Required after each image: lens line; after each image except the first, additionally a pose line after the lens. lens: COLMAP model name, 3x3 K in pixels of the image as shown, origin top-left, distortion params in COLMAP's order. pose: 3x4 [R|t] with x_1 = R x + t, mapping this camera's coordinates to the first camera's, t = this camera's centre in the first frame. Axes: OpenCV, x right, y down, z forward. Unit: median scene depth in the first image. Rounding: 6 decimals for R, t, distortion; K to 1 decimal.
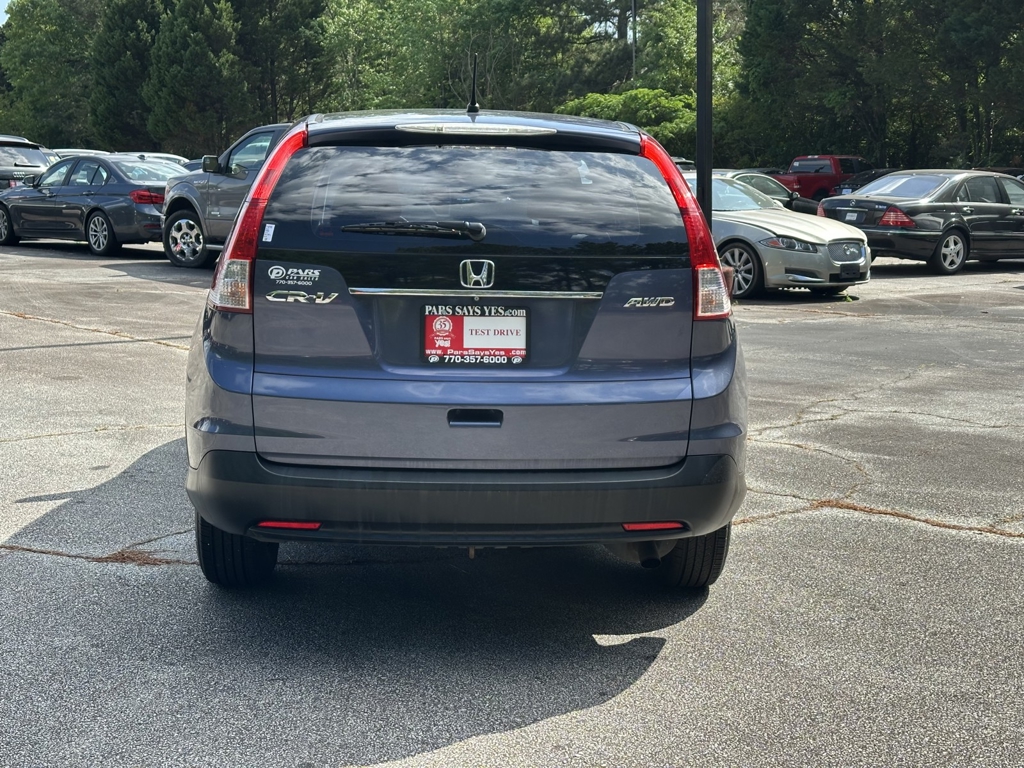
lens RADIAL K [[1433.4, 0, 512.0], [0, 1433.4, 384.0], [0, 0, 1]] dist [0.090081, -0.060081]
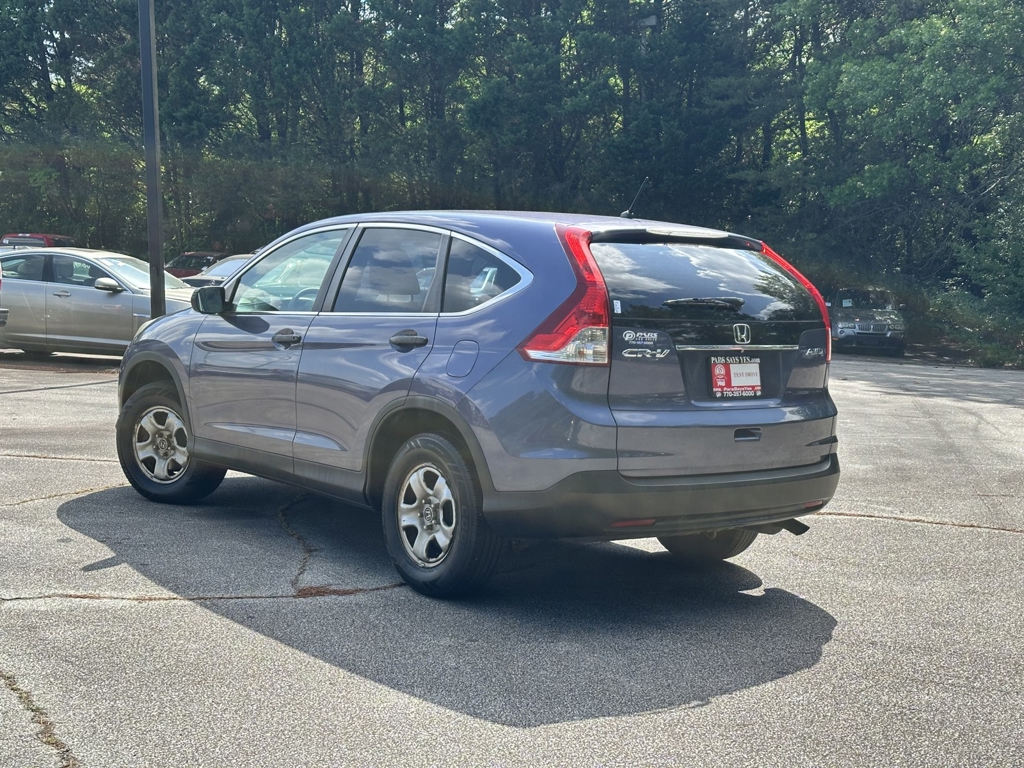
lens RADIAL K [[1433.4, 0, 512.0], [0, 1433.4, 384.0], [0, 0, 1]] dist [0.090081, -0.060081]
pose [[0.815875, -0.035724, 0.577124, -1.033303], [0.066849, 0.997225, -0.032777, 0.004858], [-0.574351, 0.065322, 0.815999, -0.037835]]
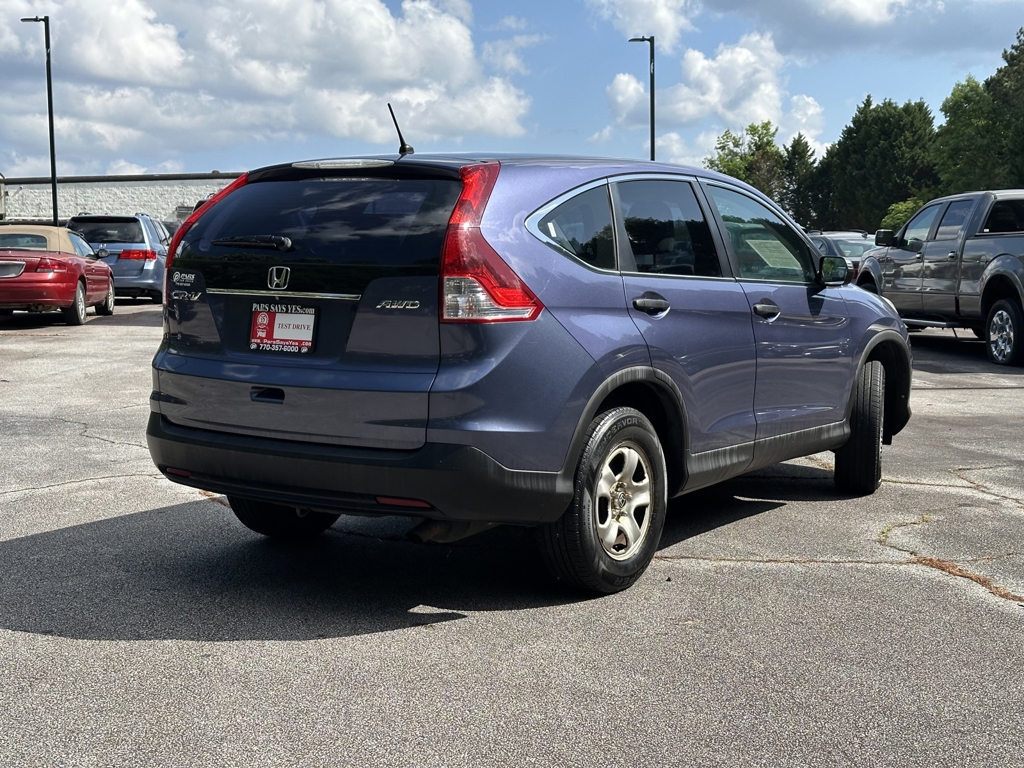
lens RADIAL K [[1433.4, 0, 512.0], [0, 1433.4, 384.0], [0, 0, 1]] dist [0.090081, -0.060081]
pose [[0.798449, 0.048076, -0.600140, 0.869253], [-0.086194, 0.995666, -0.034915, 0.038953], [0.595861, 0.079606, 0.799133, 0.141493]]
